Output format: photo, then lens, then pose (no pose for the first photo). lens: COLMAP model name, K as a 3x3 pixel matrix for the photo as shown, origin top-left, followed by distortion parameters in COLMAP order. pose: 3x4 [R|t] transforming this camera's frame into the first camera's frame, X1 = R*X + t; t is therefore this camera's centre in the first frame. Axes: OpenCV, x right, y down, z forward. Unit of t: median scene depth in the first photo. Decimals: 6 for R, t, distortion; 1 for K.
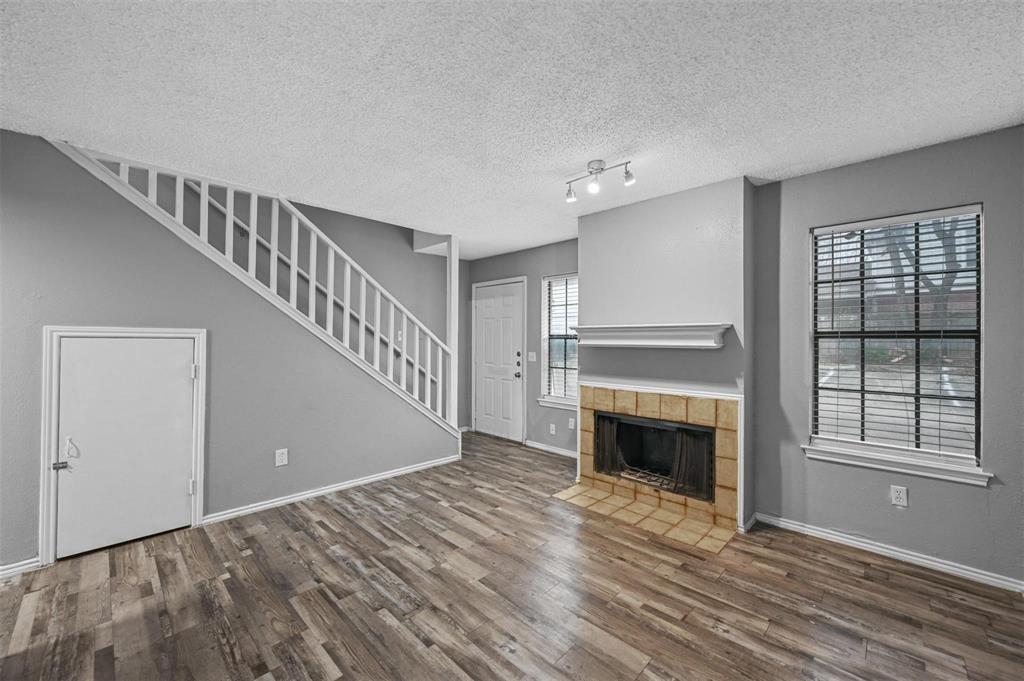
lens RADIAL K [[399.7, 0, 529.0], [0, 399.7, 339.6], [0, 0, 1]] dist [-0.002860, -0.000140]
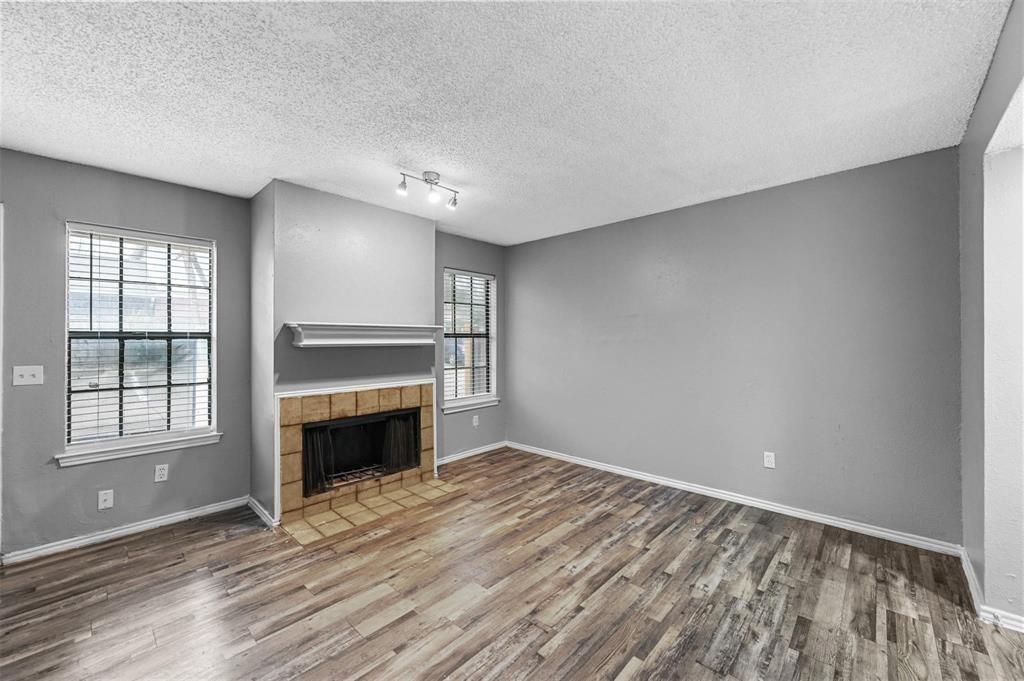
lens RADIAL K [[399.7, 0, 503.8], [0, 399.7, 338.8], [0, 0, 1]] dist [-0.002860, -0.000140]
pose [[0.012276, -0.000546, 0.999924, -0.781911], [0.005789, 0.999983, 0.000475, 0.002007], [-0.999908, 0.005783, 0.012279, 0.681068]]
